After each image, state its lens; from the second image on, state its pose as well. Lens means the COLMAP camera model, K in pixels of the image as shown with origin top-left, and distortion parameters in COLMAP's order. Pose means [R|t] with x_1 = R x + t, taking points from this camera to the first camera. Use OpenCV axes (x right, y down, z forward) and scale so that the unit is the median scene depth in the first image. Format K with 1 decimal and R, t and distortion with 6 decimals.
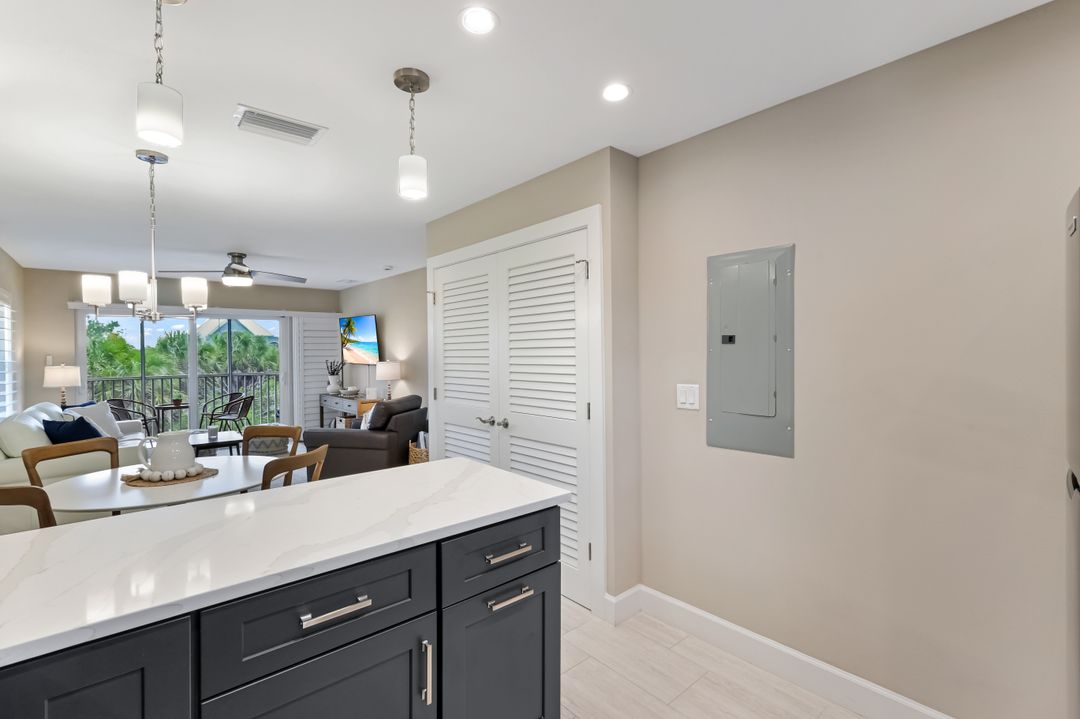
lens RADIAL K [[482.9, 0, 540.9], [0, 482.9, 353.7], [0, 0, 1]] dist [0.003324, 0.000318]
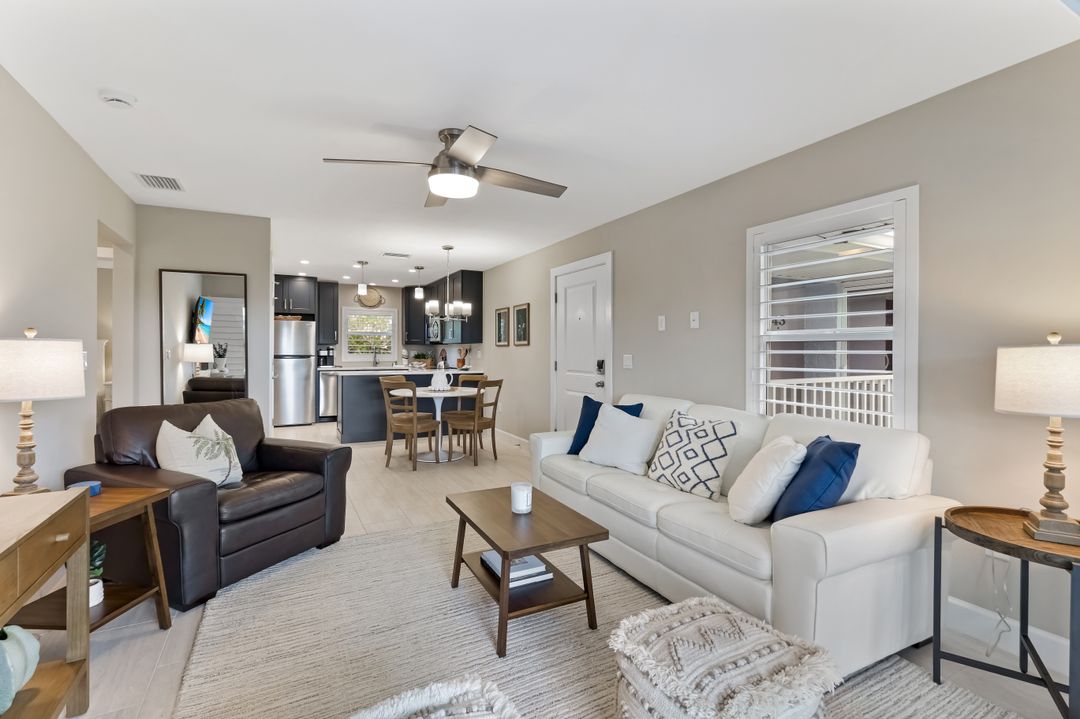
lens RADIAL K [[482.9, 0, 536.8], [0, 482.9, 351.5], [0, 0, 1]] dist [0.003324, 0.000318]
pose [[-0.971965, 0.003351, 0.235101, -0.674751], [0.004176, 0.999987, 0.003011, 0.026055], [-0.235088, 0.003908, -0.971966, 1.186419]]
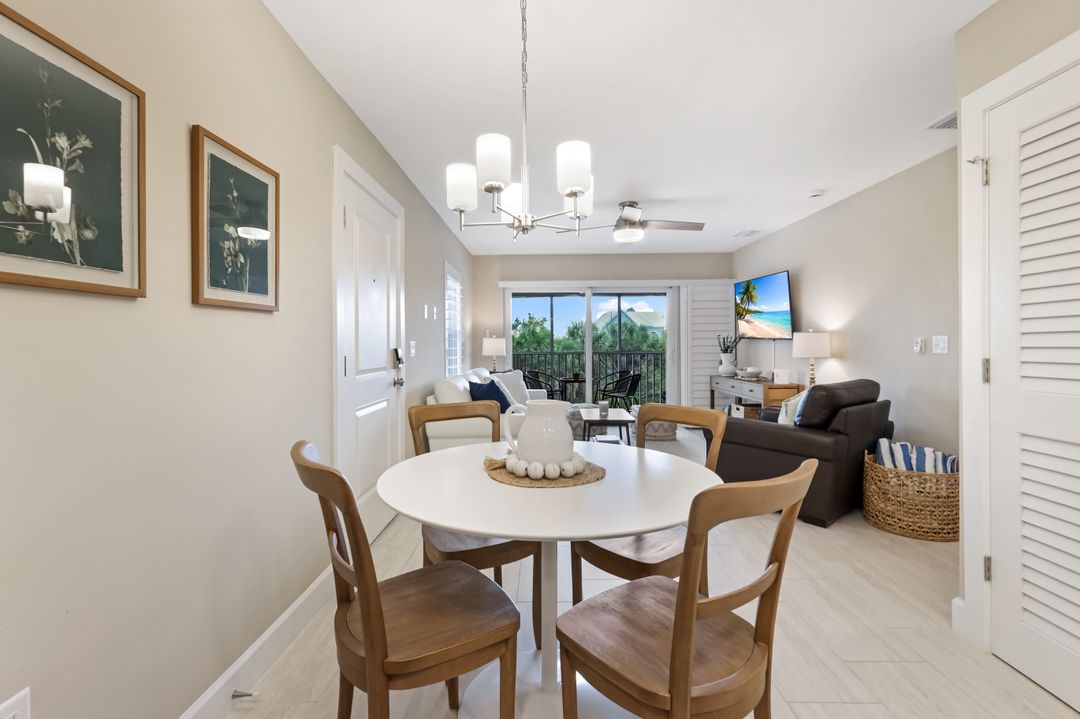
lens RADIAL K [[482.9, 0, 535.4], [0, 482.9, 348.7], [0, 0, 1]] dist [0.003324, 0.000318]
pose [[0.736588, 0.009791, -0.676271, -0.132867], [-0.003378, 0.999936, 0.010798, 0.034020], [0.676334, -0.005670, 0.736574, 0.203201]]
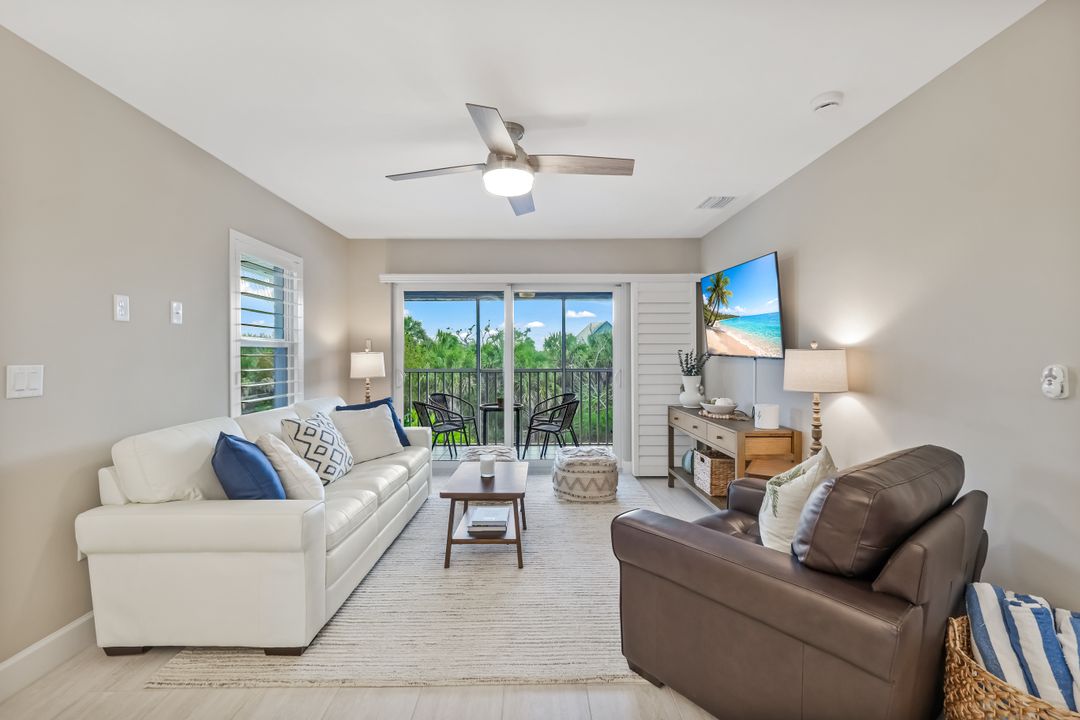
lens RADIAL K [[482.9, 0, 533.8], [0, 482.9, 354.3], [0, 0, 1]] dist [0.003324, 0.000318]
pose [[0.751509, 0.007037, -0.659685, -0.218041], [-0.007111, 0.999971, 0.002566, 0.022246], [0.659684, 0.002763, 0.751538, 0.510850]]
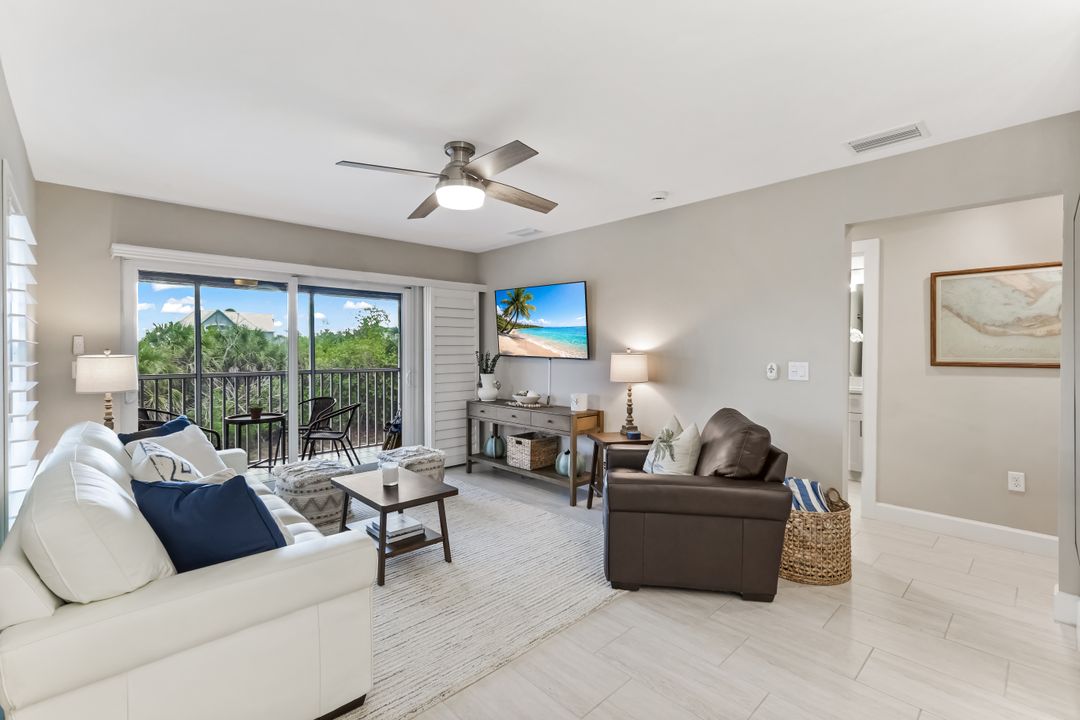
lens RADIAL K [[482.9, 0, 541.3], [0, 482.9, 356.5], [0, 0, 1]] dist [0.003324, 0.000318]
pose [[0.999324, 0.006481, 0.036186, -0.443855], [-0.006807, 0.999937, 0.008910, 0.016063], [-0.036126, -0.009151, 0.999305, 0.369556]]
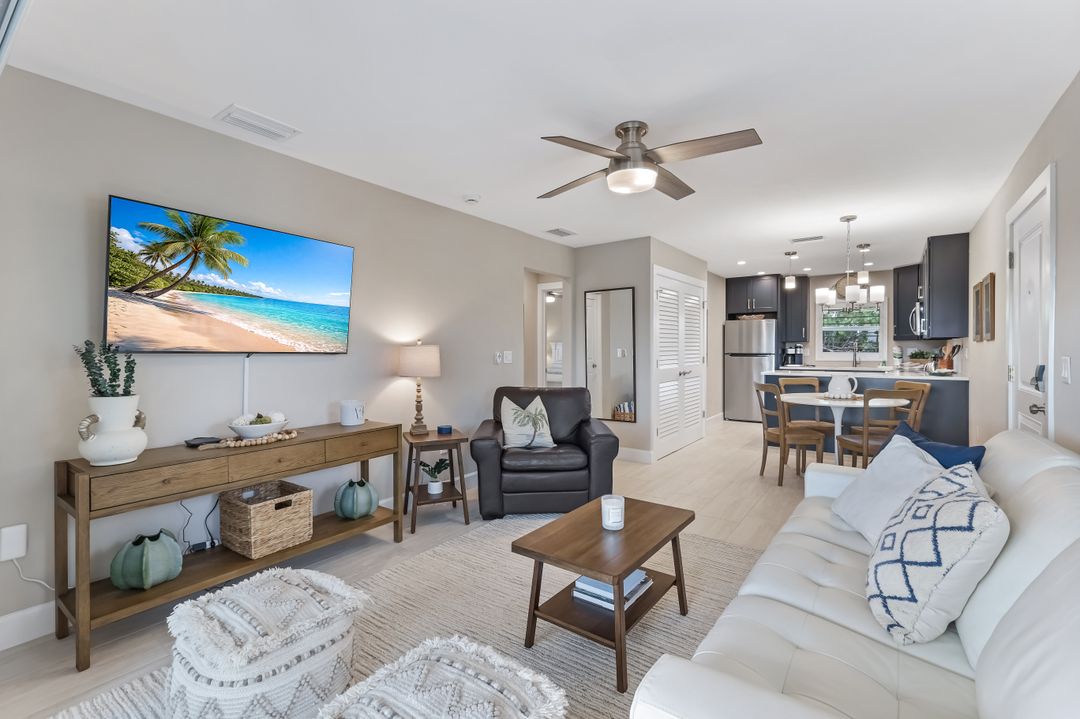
lens RADIAL K [[482.9, 0, 543.0], [0, 482.9, 350.5], [0, 0, 1]] dist [0.003324, 0.000318]
pose [[-0.226214, 0.002801, 0.974074, -0.882147], [0.007948, 0.999968, -0.001030, 0.026045], [-0.974045, 0.007509, -0.226229, 0.965690]]
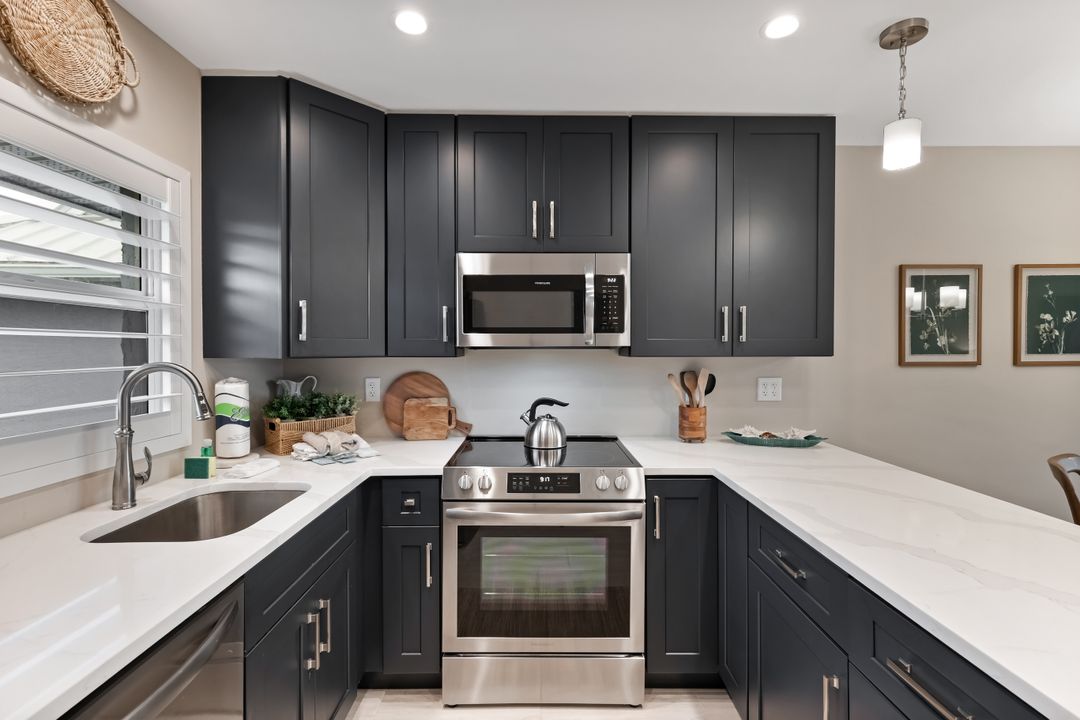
lens RADIAL K [[502.6, 0, 538.4], [0, 502.6, 354.3], [0, 0, 1]] dist [0.002410, 0.000474]
pose [[-0.646280, 0.014900, -0.762955, 0.154613], [0.000156, 0.999812, 0.019393, 0.000454], [0.763101, 0.012414, -0.646160, 0.229651]]
